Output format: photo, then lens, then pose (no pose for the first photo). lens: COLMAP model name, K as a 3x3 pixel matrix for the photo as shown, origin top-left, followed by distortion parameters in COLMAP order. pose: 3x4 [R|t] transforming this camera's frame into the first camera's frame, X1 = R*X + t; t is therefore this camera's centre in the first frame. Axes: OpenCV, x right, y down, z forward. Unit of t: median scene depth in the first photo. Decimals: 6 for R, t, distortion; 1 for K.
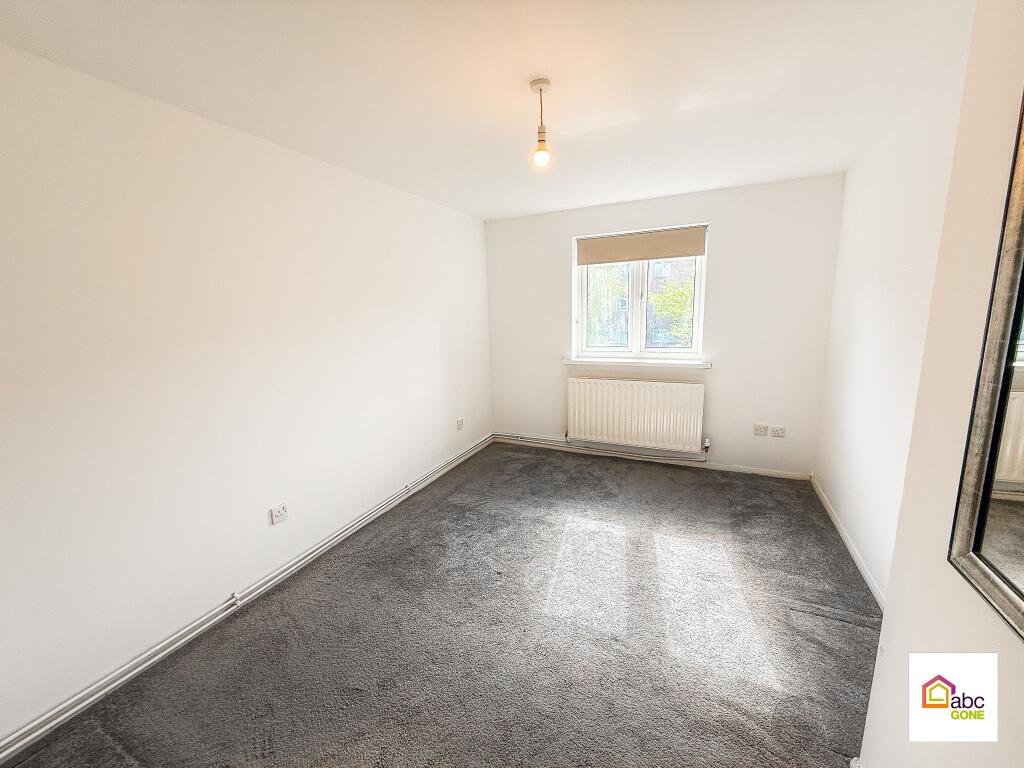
lens RADIAL K [[407.4, 0, 515.9], [0, 407.4, 384.8], [0, 0, 1]] dist [-0.002592, 0.001213]
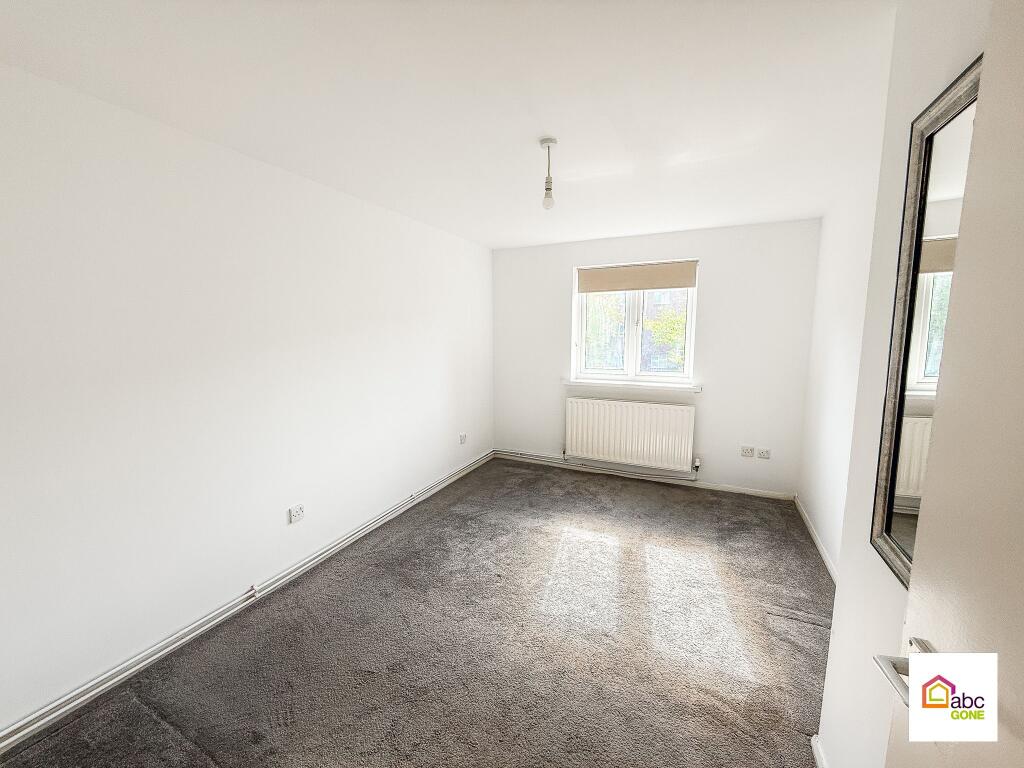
lens RADIAL K [[407.4, 0, 517.0], [0, 407.4, 382.8], [0, 0, 1]] dist [-0.002592, 0.001213]
pose [[0.999610, 0.027496, 0.004921, -0.014126], [-0.027157, 0.997878, -0.059185, 0.020165], [-0.006538, 0.059029, 0.998235, -0.107916]]
